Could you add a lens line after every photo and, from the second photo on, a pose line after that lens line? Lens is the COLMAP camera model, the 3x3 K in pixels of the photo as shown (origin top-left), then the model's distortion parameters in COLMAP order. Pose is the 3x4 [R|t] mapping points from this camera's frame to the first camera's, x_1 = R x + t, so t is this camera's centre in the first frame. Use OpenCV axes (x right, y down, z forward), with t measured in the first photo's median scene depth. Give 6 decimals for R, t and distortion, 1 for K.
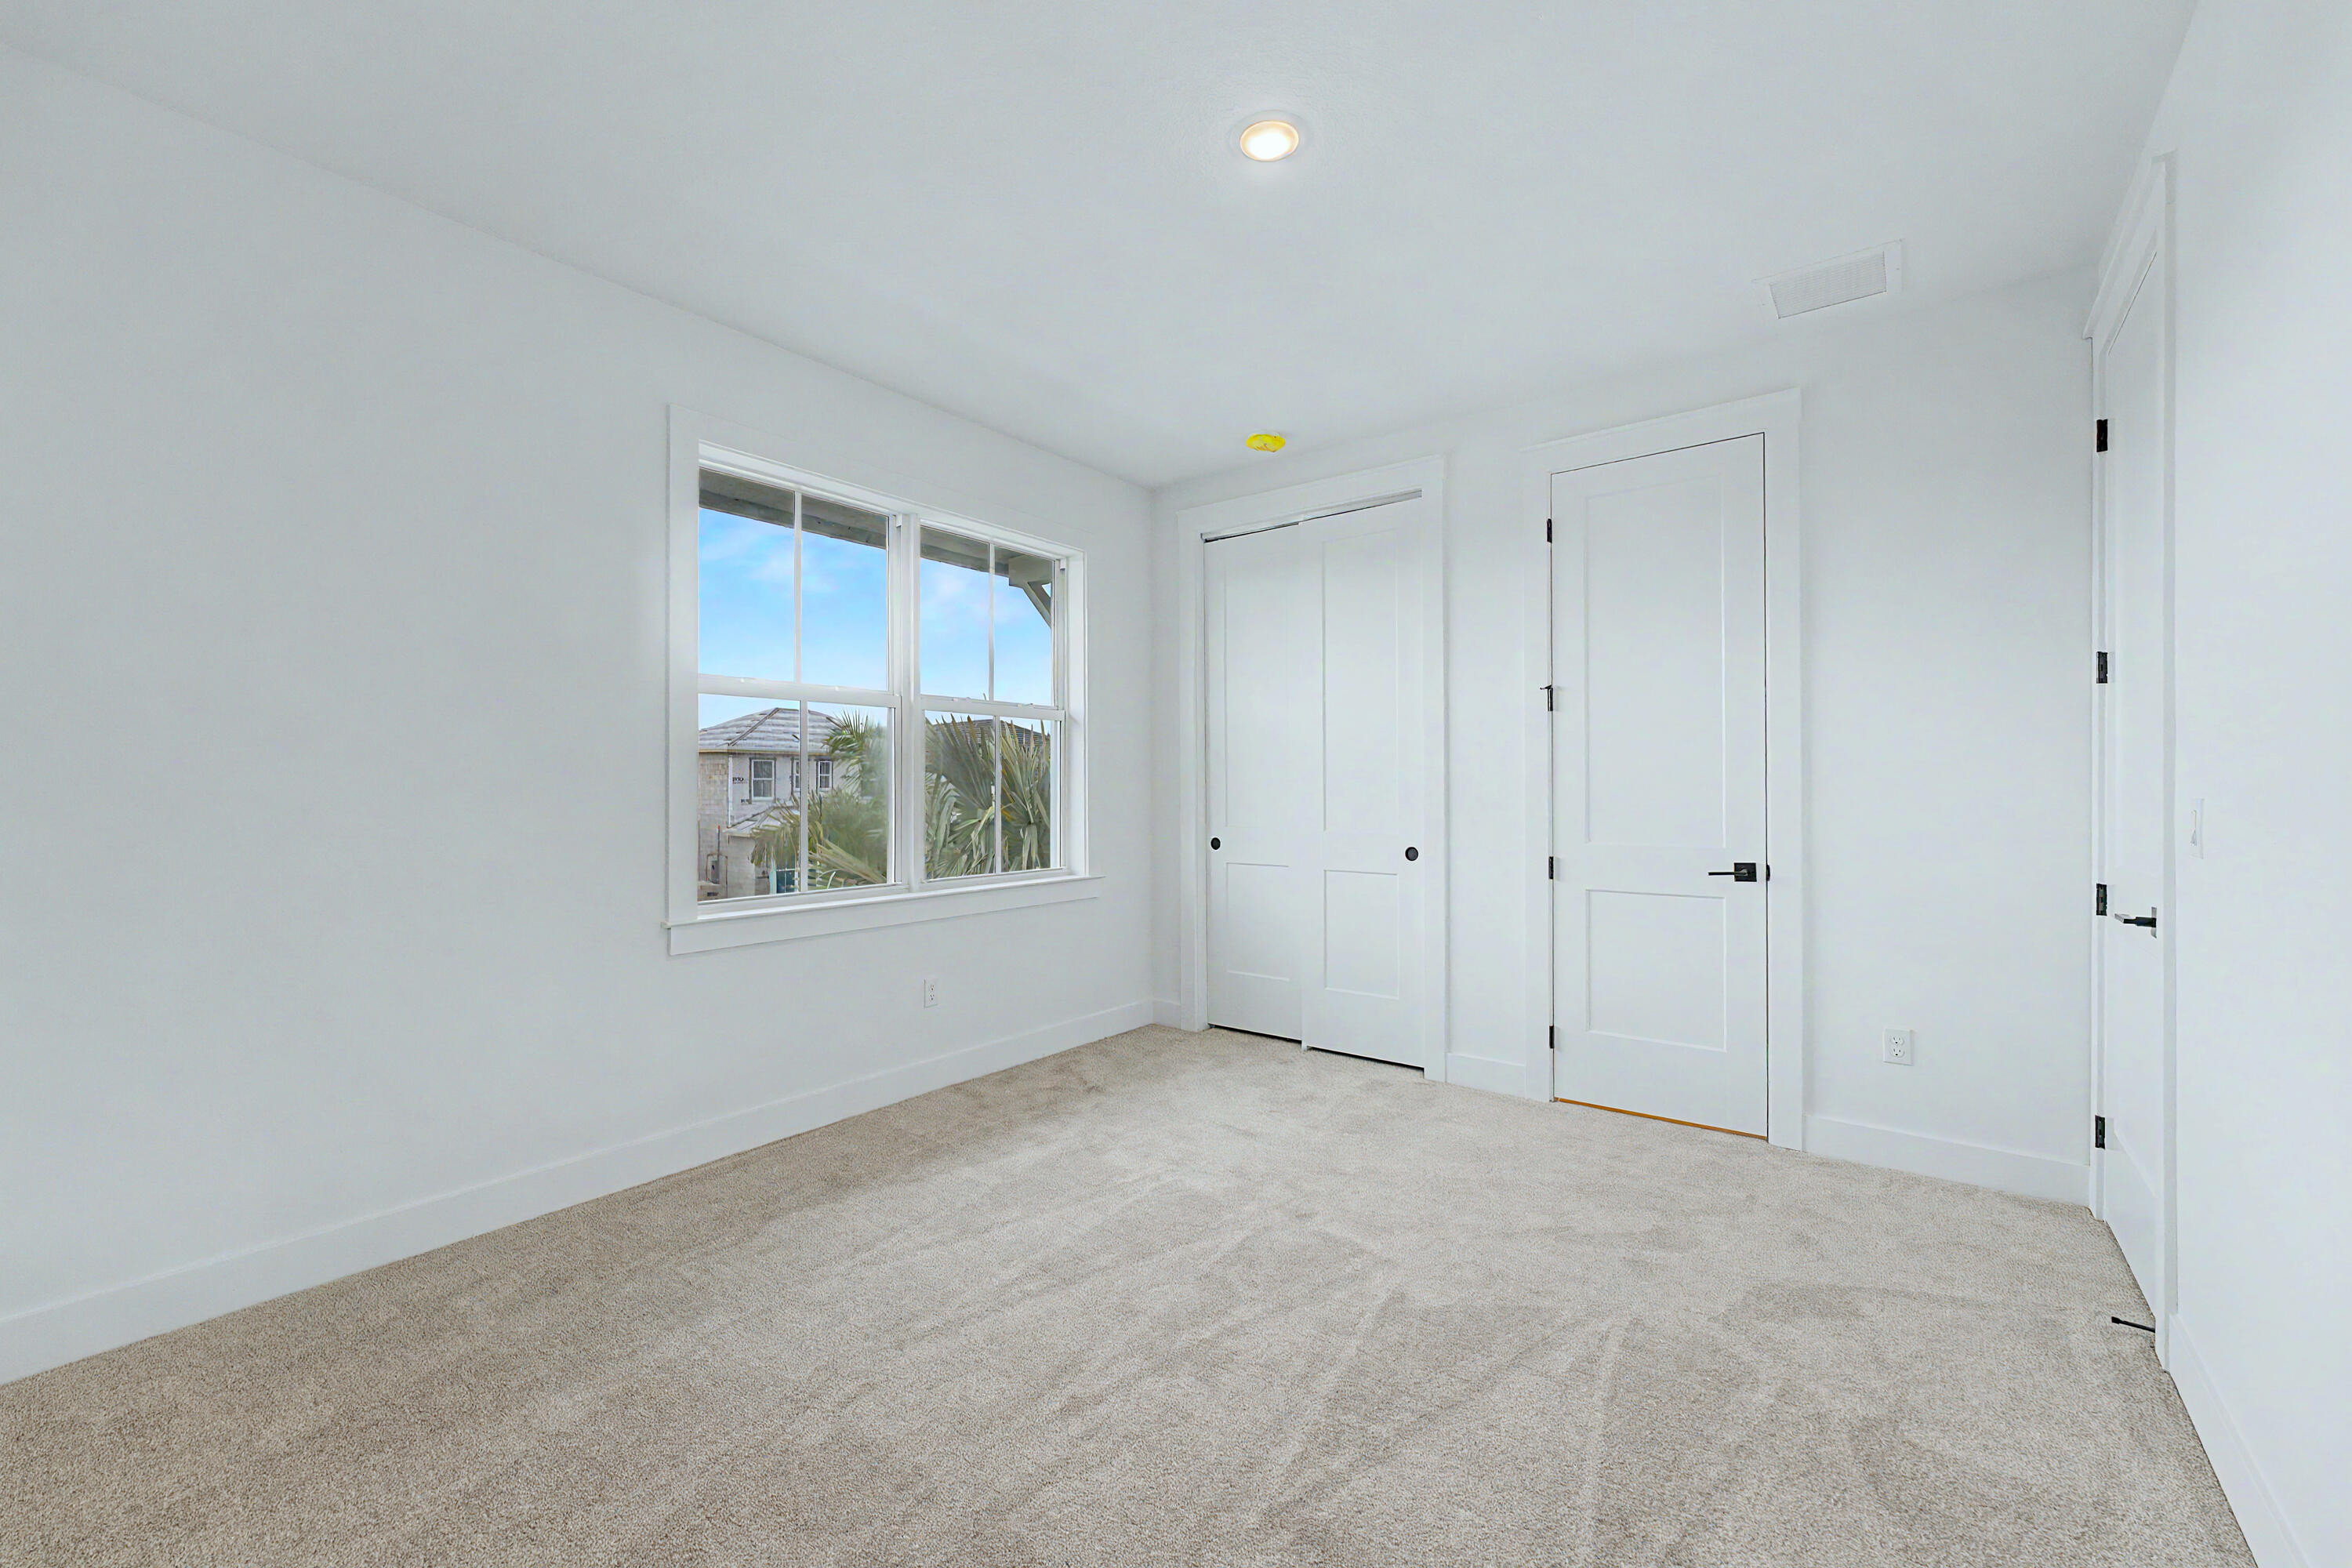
lens RADIAL K [[946.6, 0, 1175.3], [0, 946.6, 783.0], [0, 0, 1]] dist [-0.001116, -0.000498]
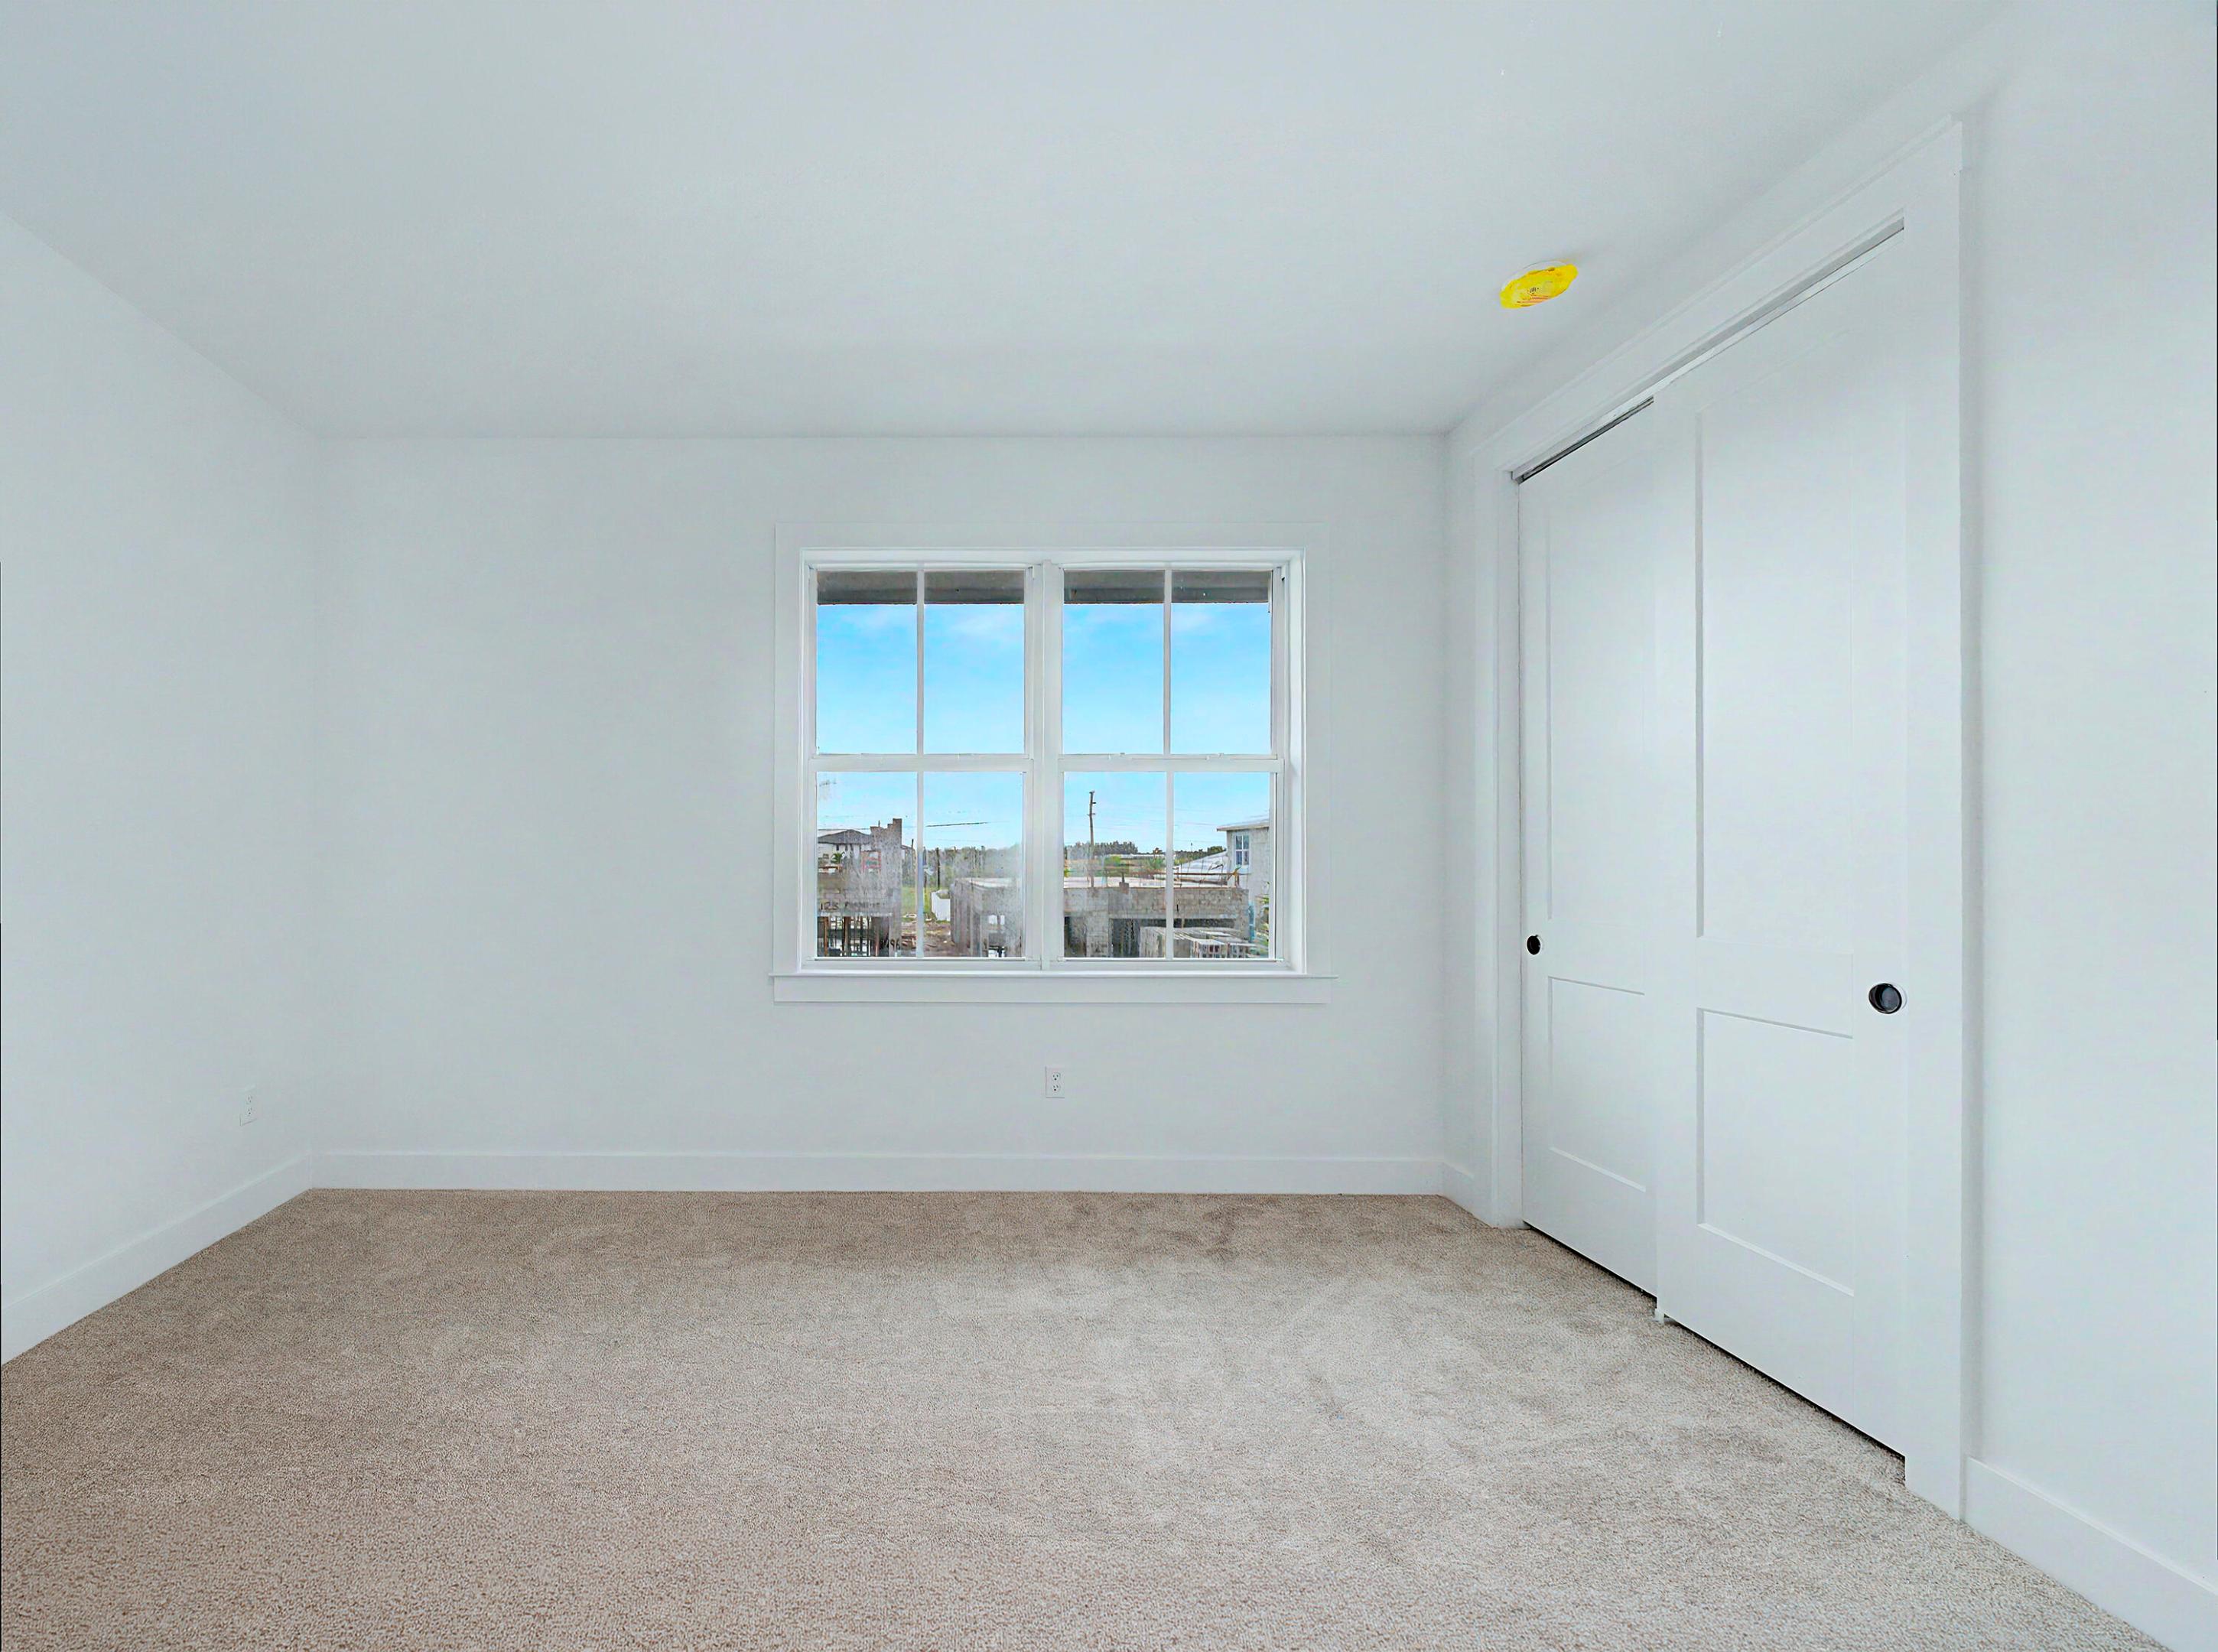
lens RADIAL K [[881.3, 0, 1021.4], [0, 881.3, 860.2], [0, 0, 1]] dist [-0.008709, -0.000253]
pose [[0.606924, 0.002023, -0.794758, 0.359220], [-0.000917, 0.999998, 0.001845, 0.006004], [0.794760, -0.000391, 0.606924, 0.421723]]
